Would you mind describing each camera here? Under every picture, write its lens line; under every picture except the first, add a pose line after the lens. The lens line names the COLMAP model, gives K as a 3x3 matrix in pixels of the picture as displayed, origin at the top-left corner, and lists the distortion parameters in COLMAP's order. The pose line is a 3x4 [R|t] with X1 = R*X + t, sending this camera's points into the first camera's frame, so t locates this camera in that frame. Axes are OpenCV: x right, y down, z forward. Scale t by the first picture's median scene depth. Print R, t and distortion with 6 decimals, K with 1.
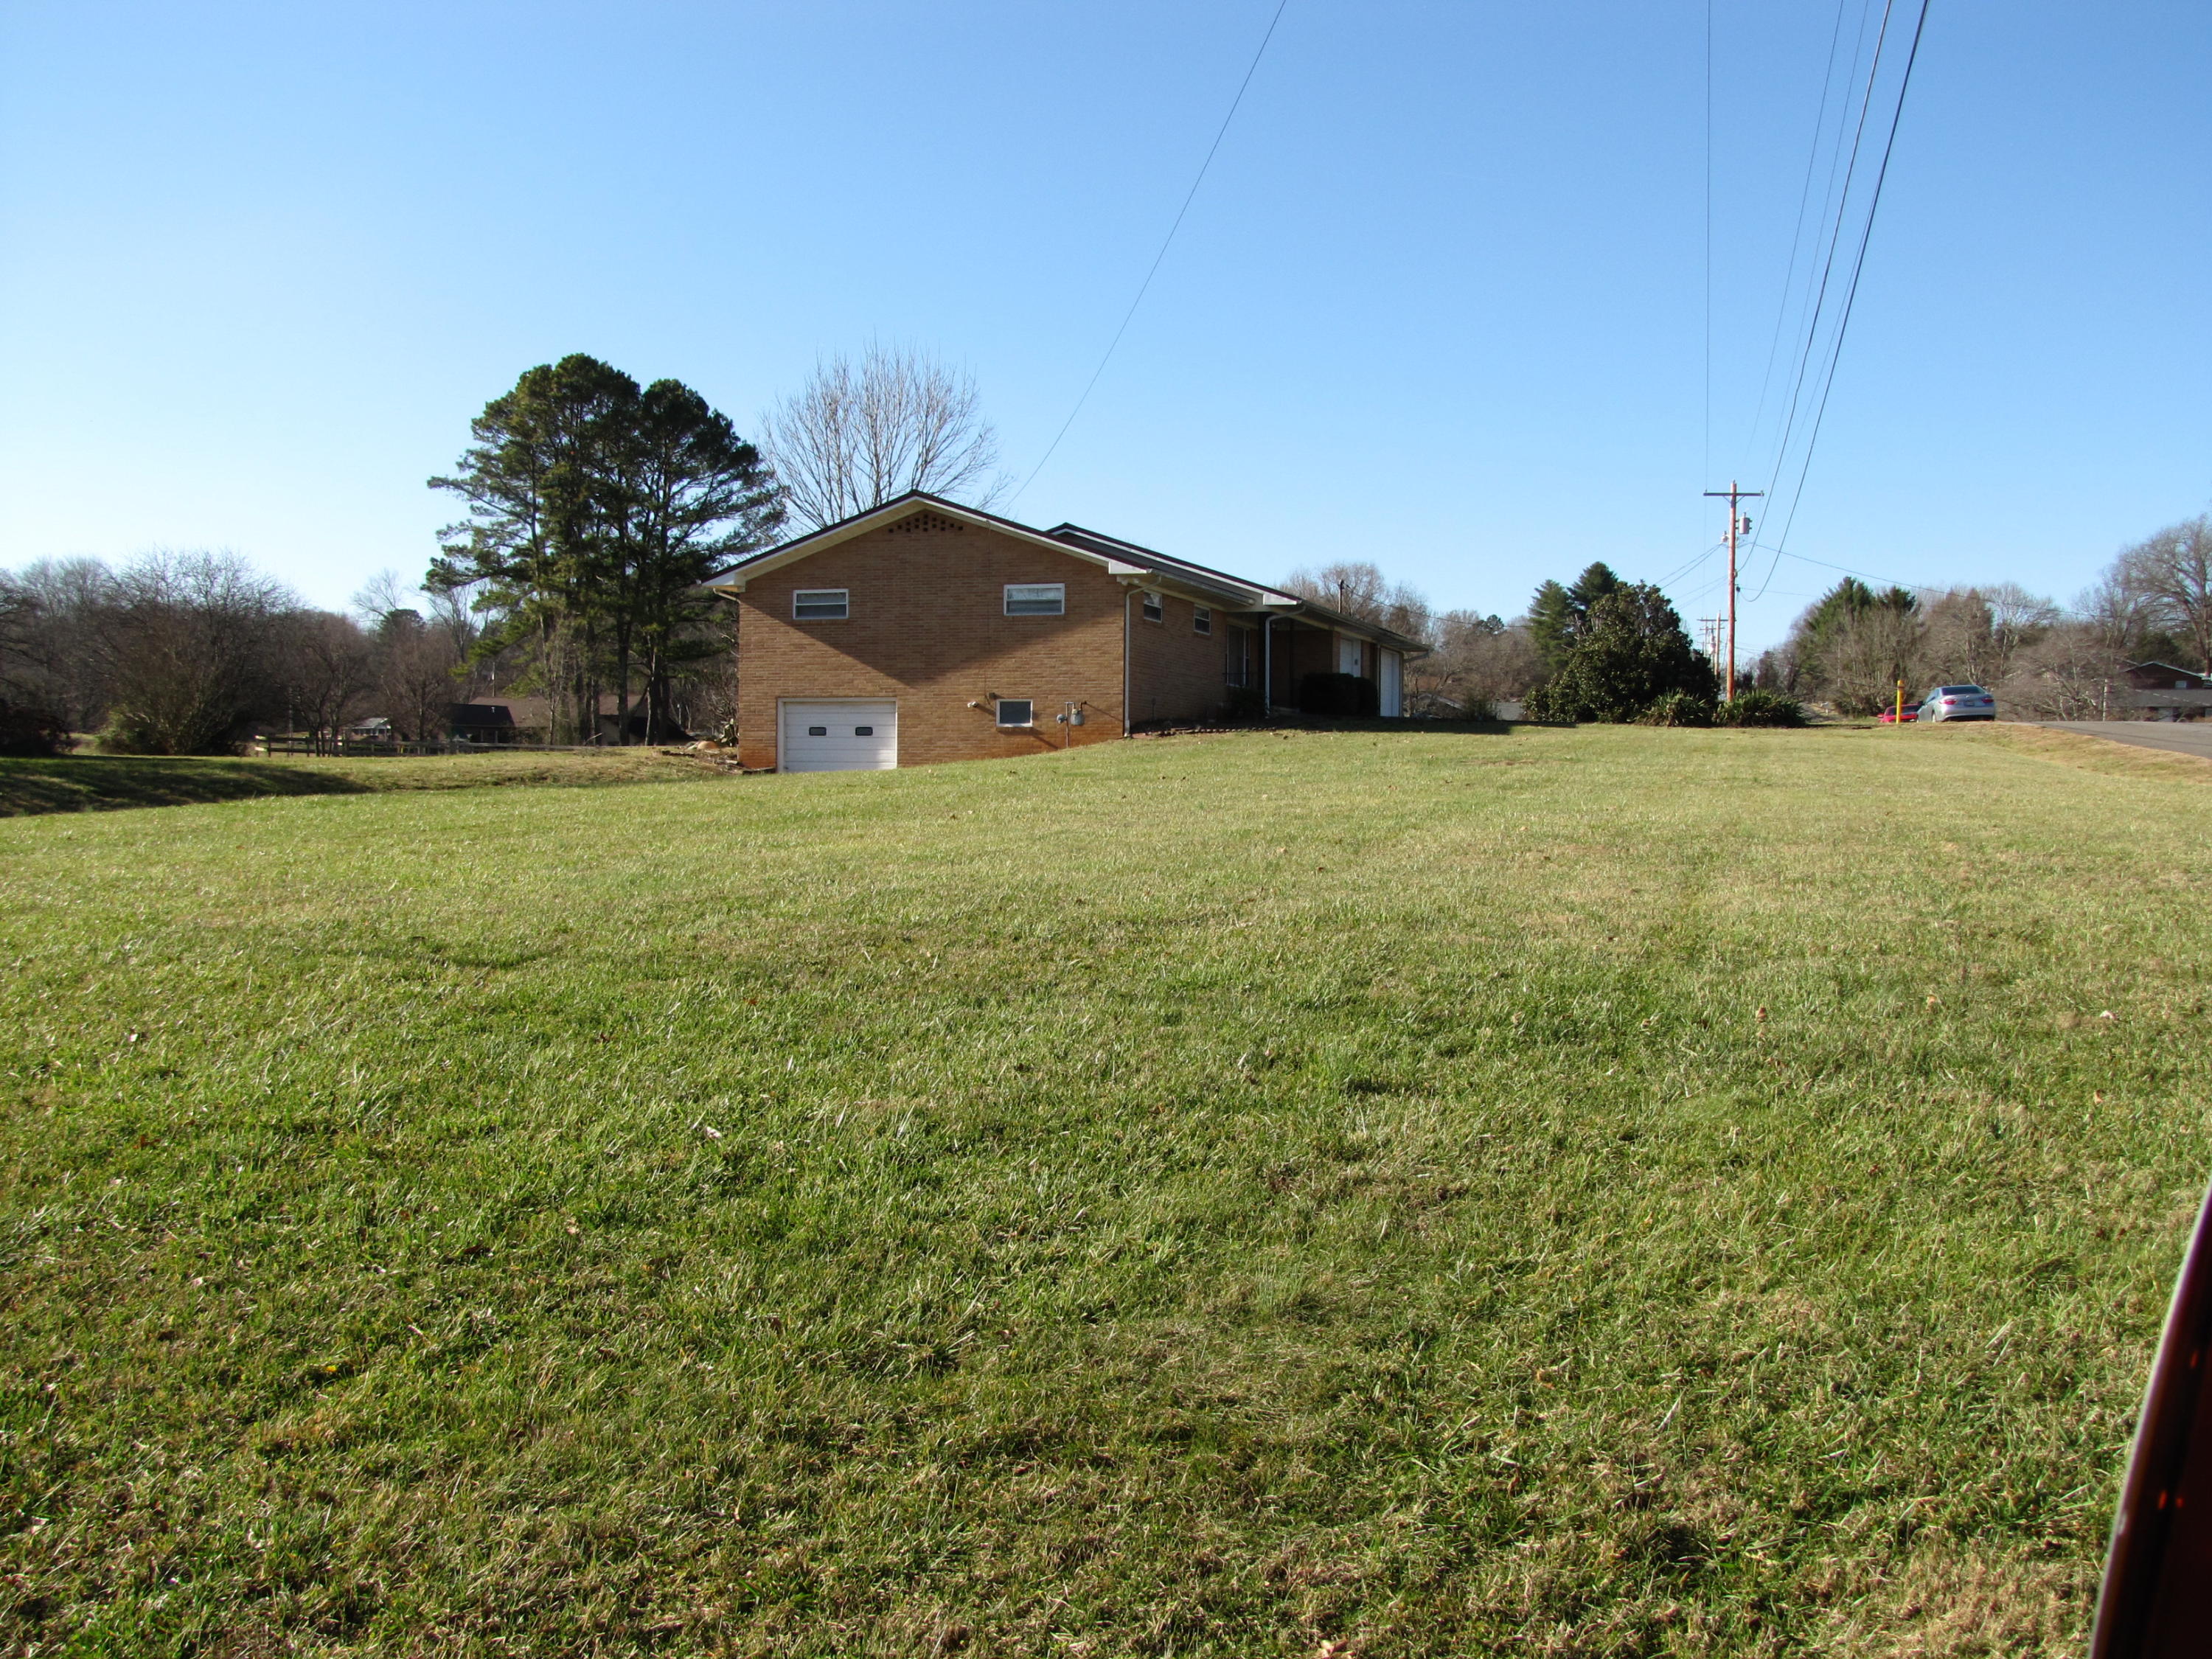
lens RADIAL K [[2151.3, 0, 1106.0], [0, 2151.3, 829.5], [0, 0, 1]] dist [-0.103806, 0.237992]
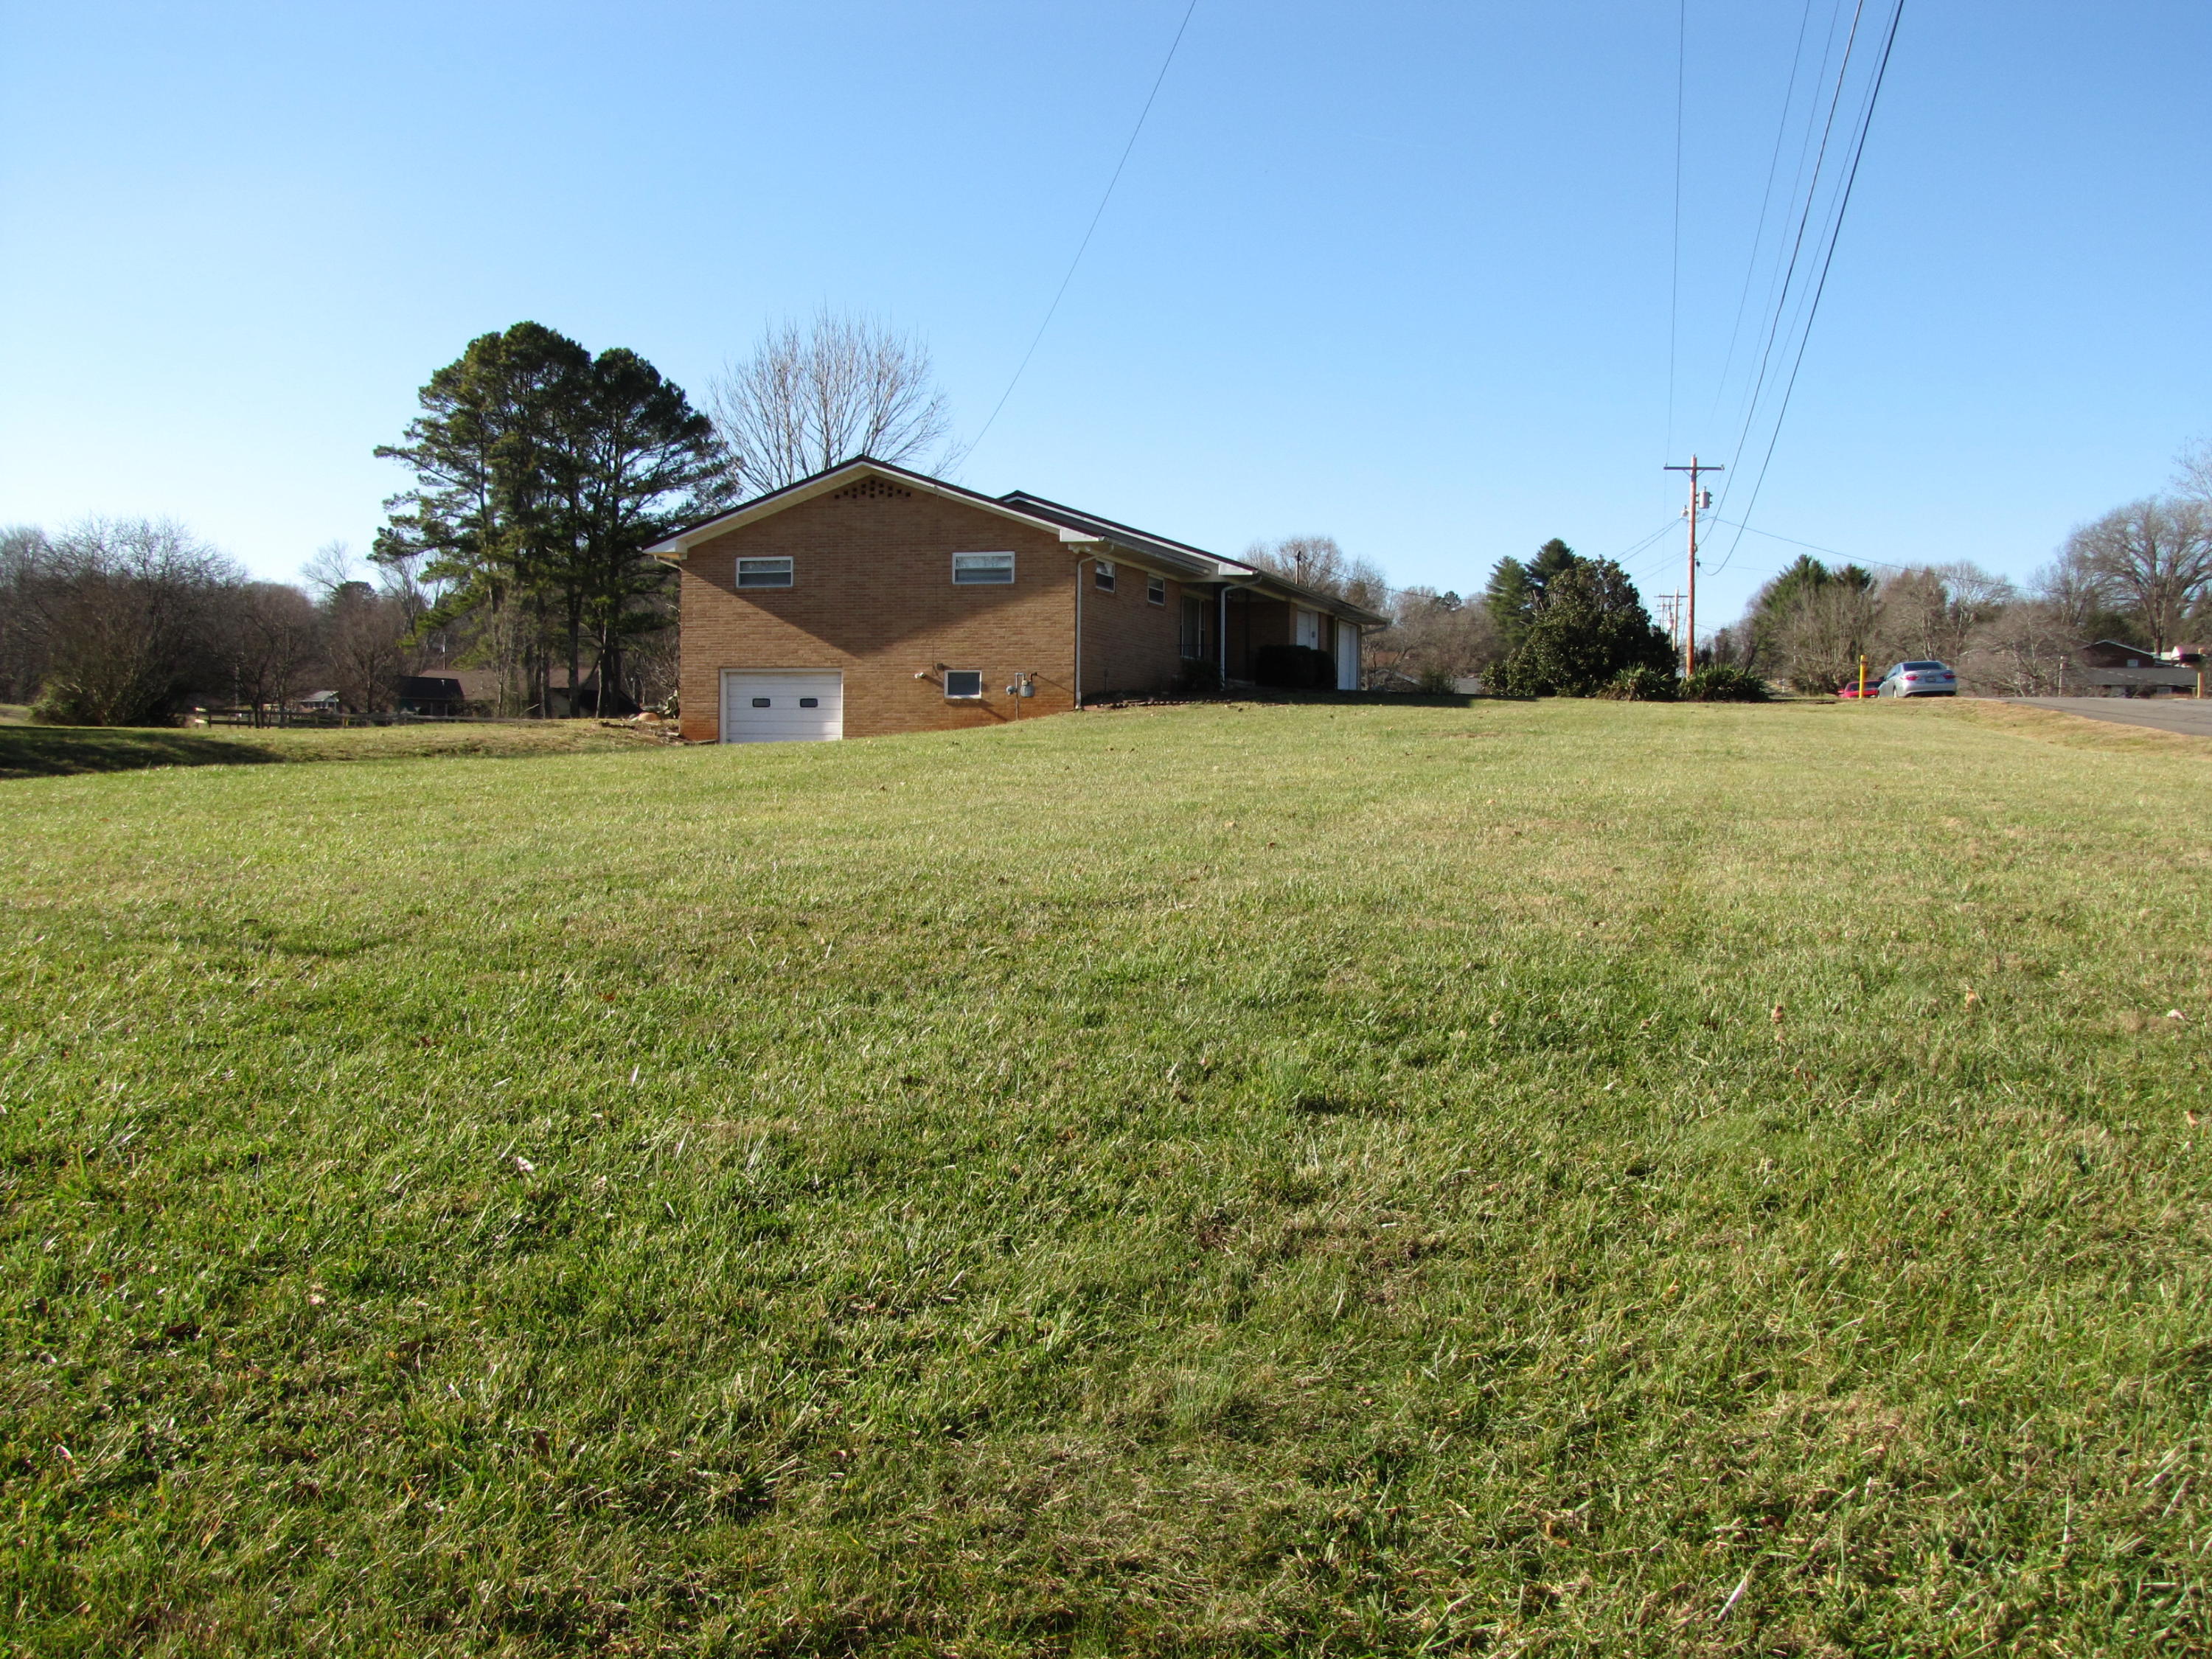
lens RADIAL K [[2151.3, 0, 1106.0], [0, 2151.3, 829.5], [0, 0, 1]] dist [-0.103806, 0.237992]
pose [[0.999802, 0.001802, 0.019809, 0.015387], [-0.002027, 0.999934, 0.011346, 0.002392], [-0.019787, -0.011384, 0.999739, 0.120232]]
